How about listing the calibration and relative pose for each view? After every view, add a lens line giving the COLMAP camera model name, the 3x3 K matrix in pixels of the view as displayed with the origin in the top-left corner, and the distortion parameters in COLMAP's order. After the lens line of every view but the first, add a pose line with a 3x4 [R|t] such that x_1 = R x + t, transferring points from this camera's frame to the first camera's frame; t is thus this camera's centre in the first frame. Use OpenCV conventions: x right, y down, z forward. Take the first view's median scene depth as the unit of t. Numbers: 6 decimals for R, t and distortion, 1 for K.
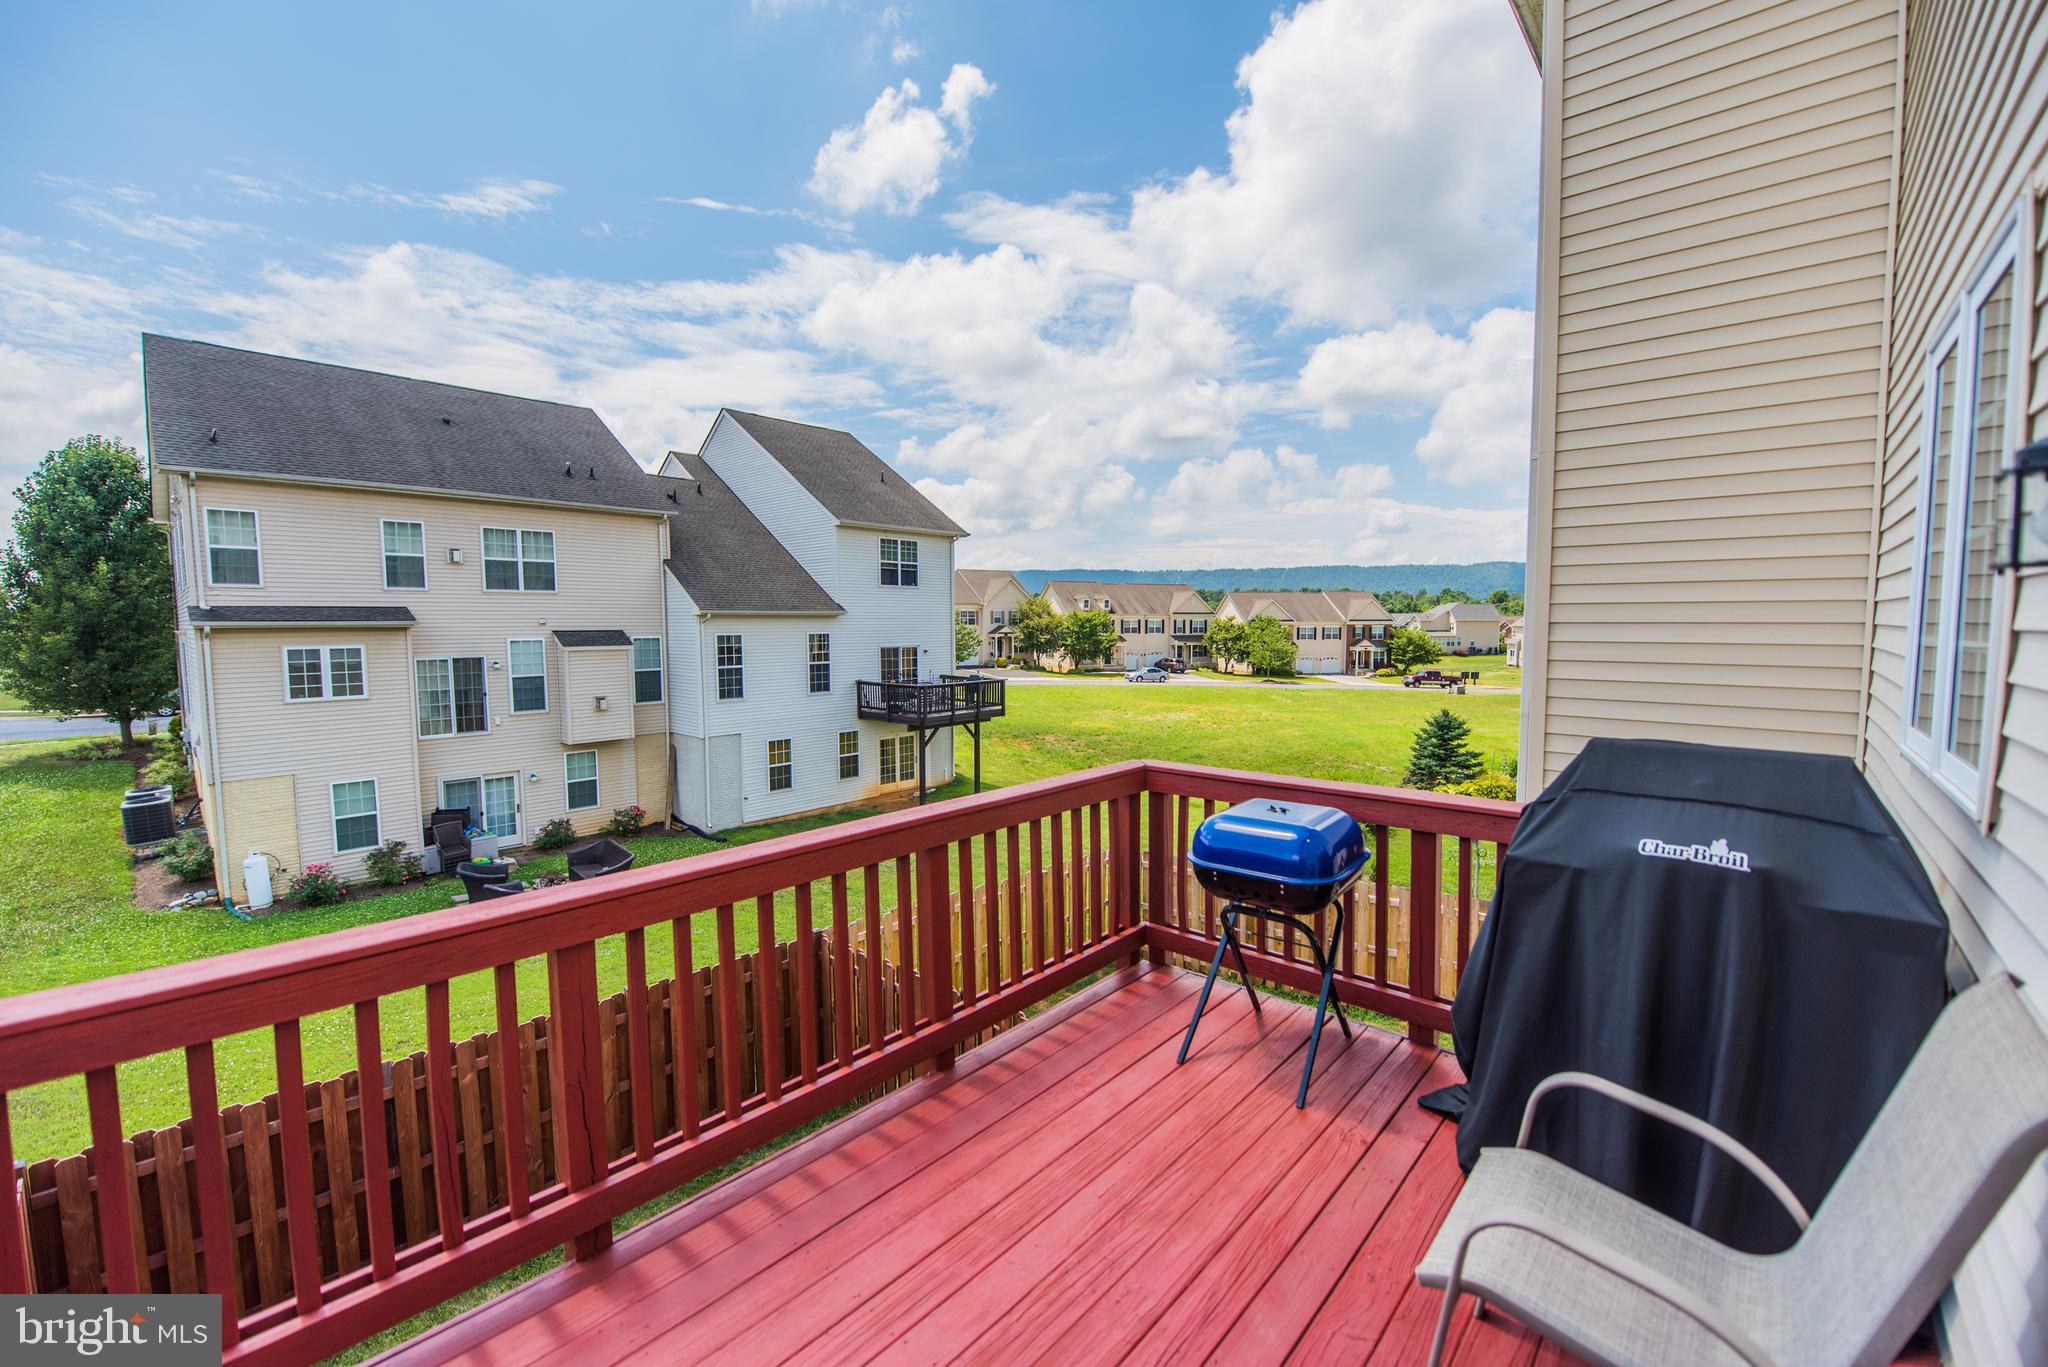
lens RADIAL K [[815.9, 0, 1017.4], [0, 815.9, 681.2], [0, 0, 1]] dist [-0.015889, -0.000958]
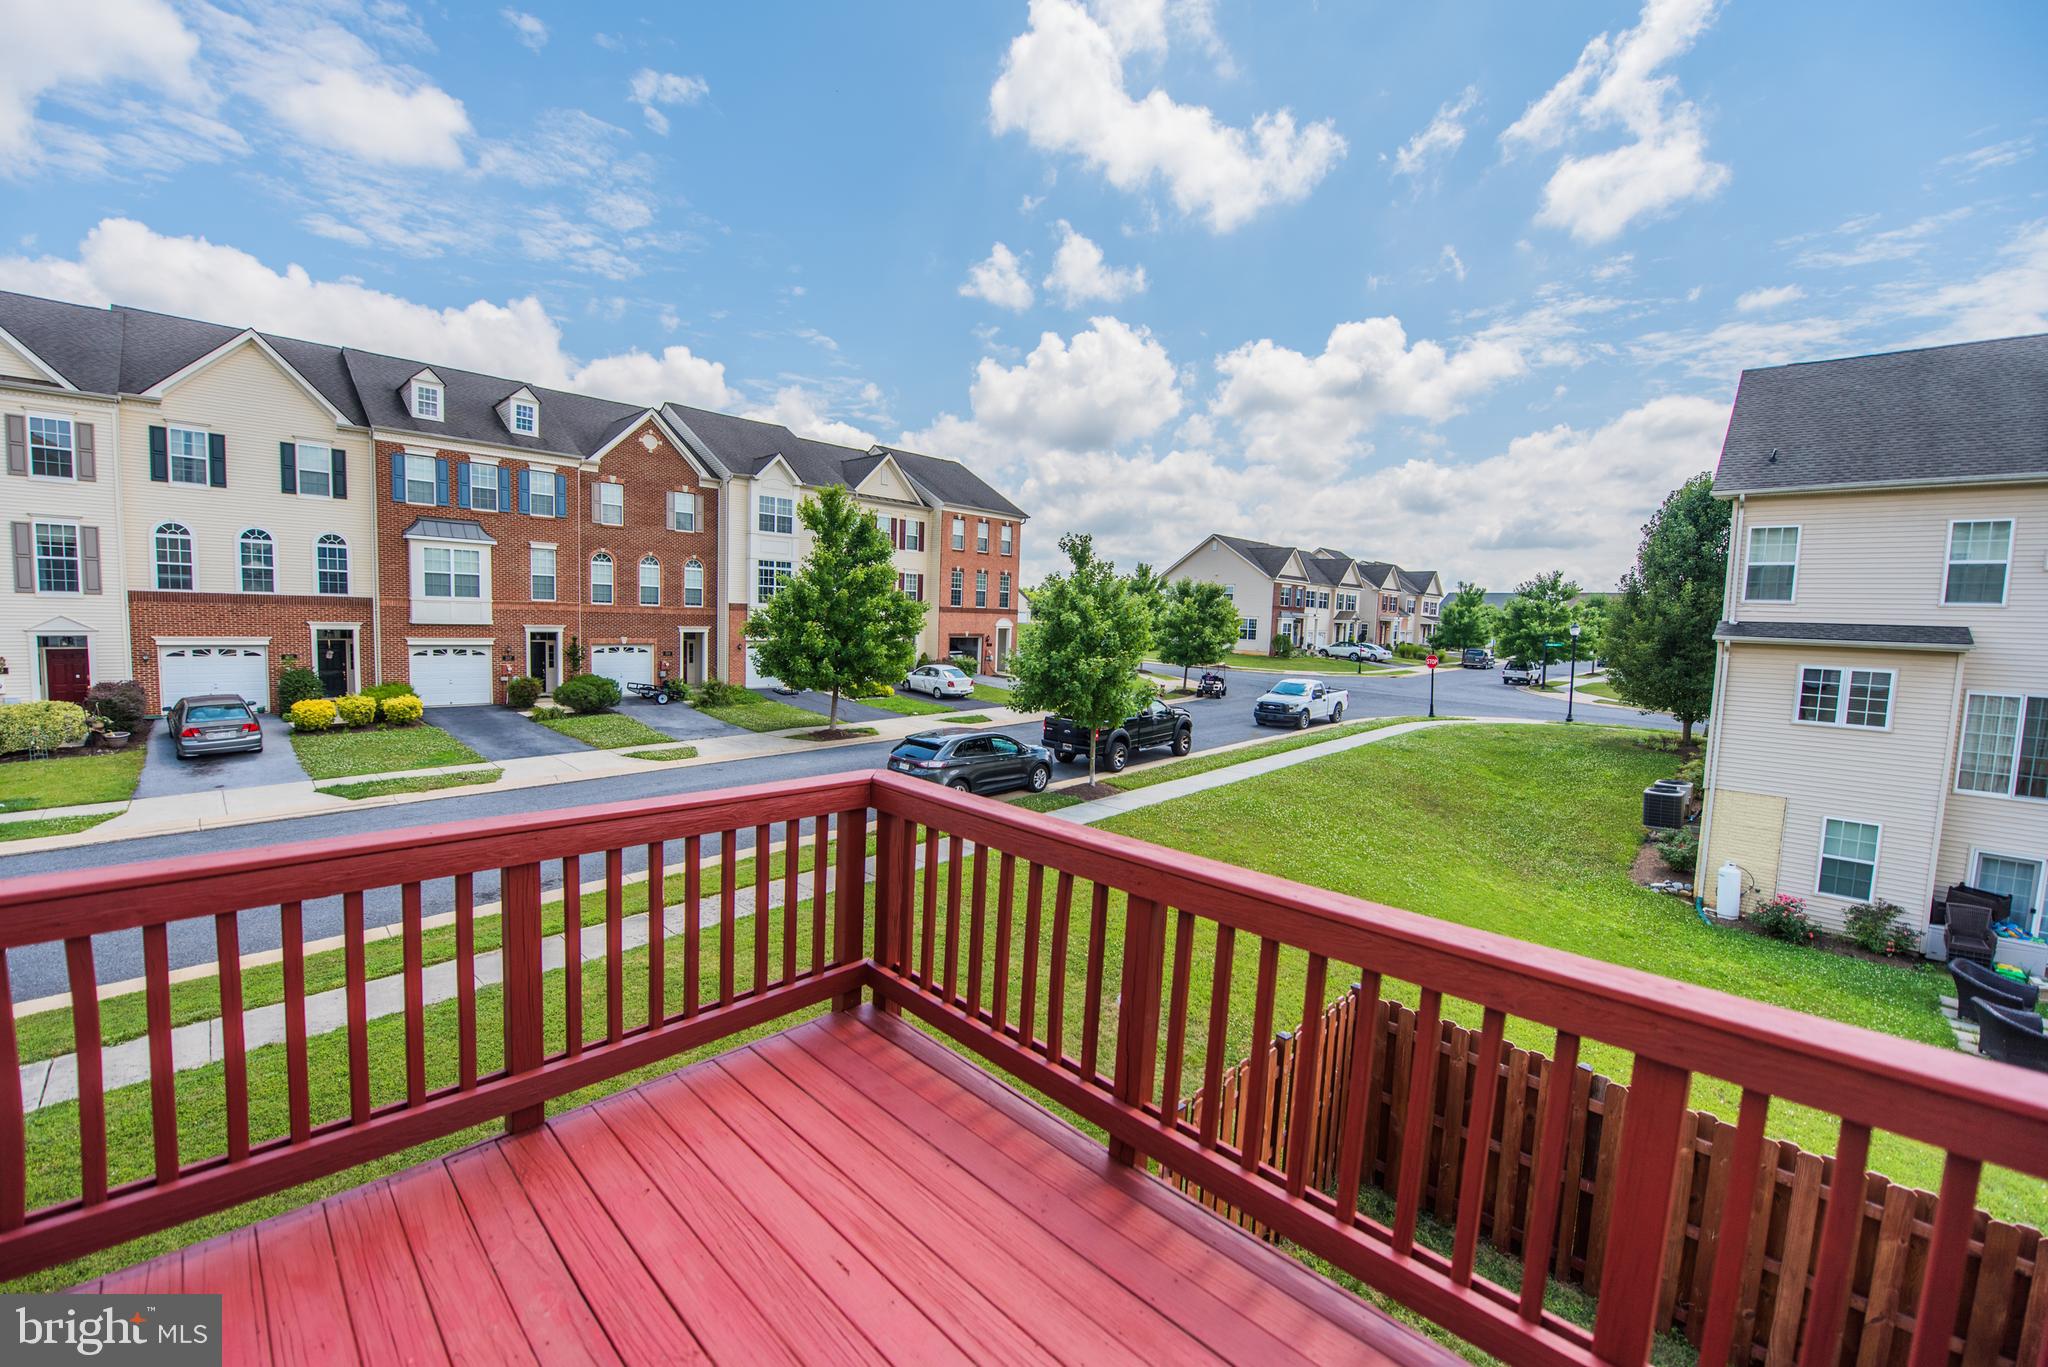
lens RADIAL K [[819.9, 0, 1021.0], [0, 819.9, 682.7], [0, 0, 1]] dist [-0.017076, -0.000366]
pose [[-0.019734, 0.086964, -0.996016, 0.040910], [-0.107369, 0.990265, 0.088589, -0.004563], [0.994023, 0.108690, -0.010204, 0.054589]]
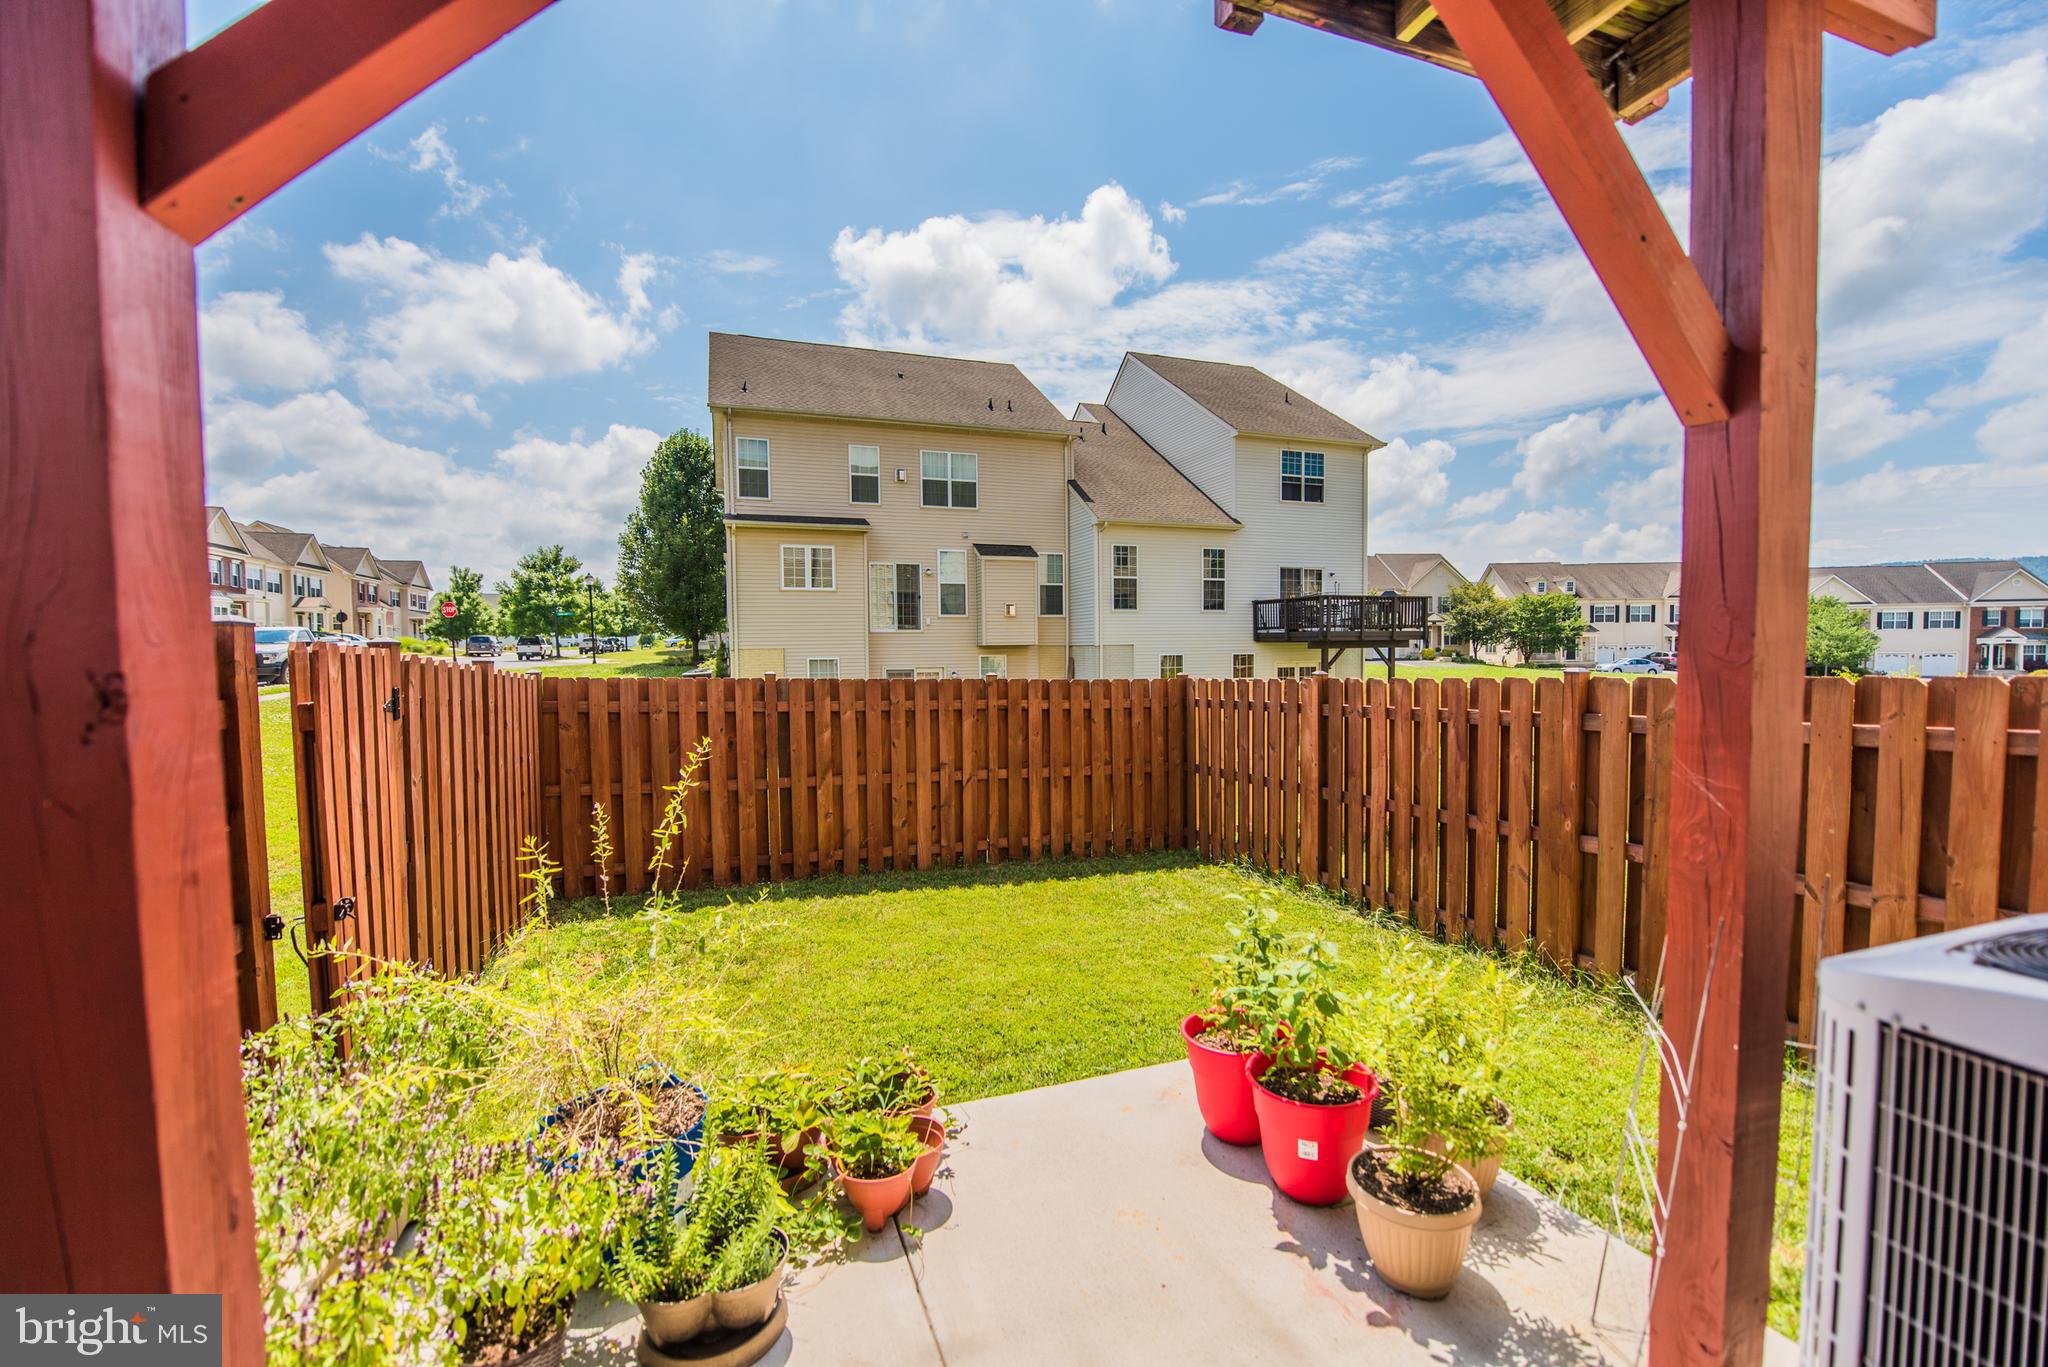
lens RADIAL K [[822.4, 0, 1016.8], [0, 822.4, 683.1], [0, 0, 1]] dist [-0.012501, -0.003322]
pose [[0.884036, 0.015140, -0.467173, 0.007134], [-0.026242, 0.999506, -0.017266, 0.116281], [0.466681, 0.027524, 0.883997, 0.029526]]
